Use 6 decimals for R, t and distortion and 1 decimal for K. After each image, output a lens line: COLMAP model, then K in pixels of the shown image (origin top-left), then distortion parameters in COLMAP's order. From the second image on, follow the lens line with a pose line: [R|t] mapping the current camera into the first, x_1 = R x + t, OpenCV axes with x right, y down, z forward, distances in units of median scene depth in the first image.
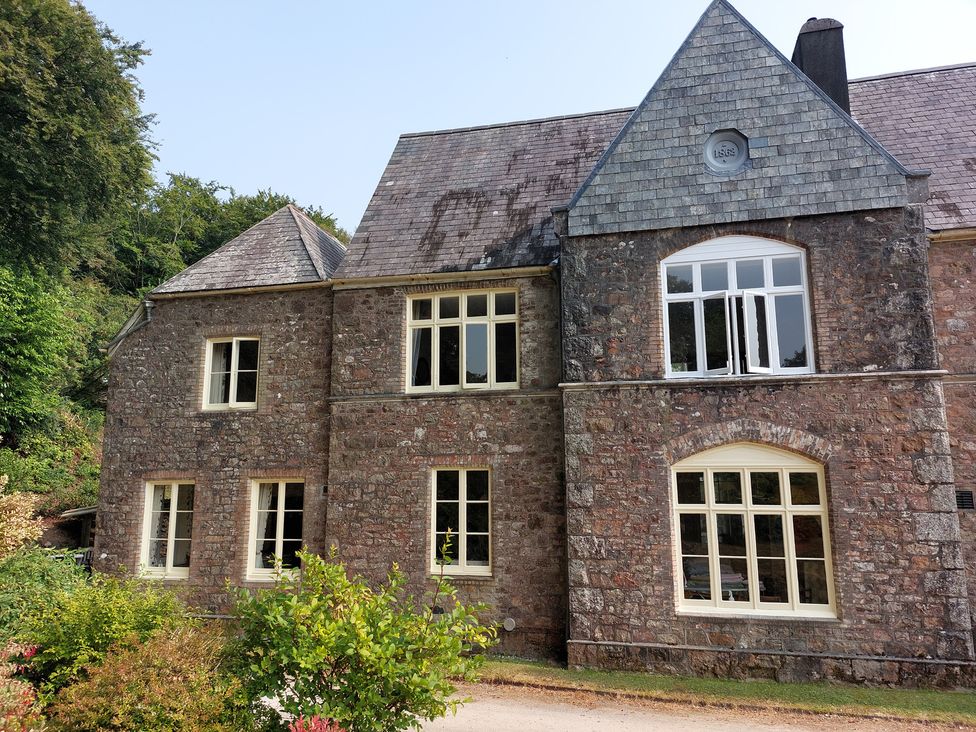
lens RADIAL K [[610.6, 0, 488.0], [0, 610.6, 366.0], [0, 0, 1]] dist [0.069689, -0.048247]
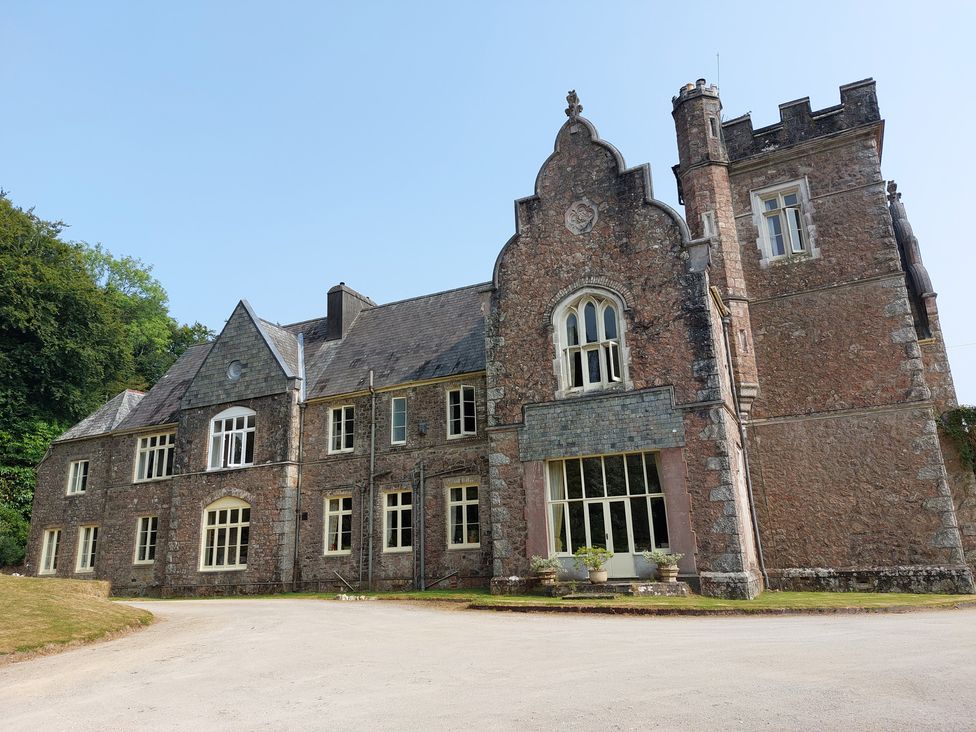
lens RADIAL K [[610.6, 0, 488.0], [0, 610.6, 366.0], [0, 0, 1]] dist [0.069689, -0.048247]
pose [[0.976744, -0.094555, -0.192432, 1.612384], [0.075773, 0.991818, -0.102737, -0.046422], [0.200572, 0.085767, 0.975917, -0.982347]]
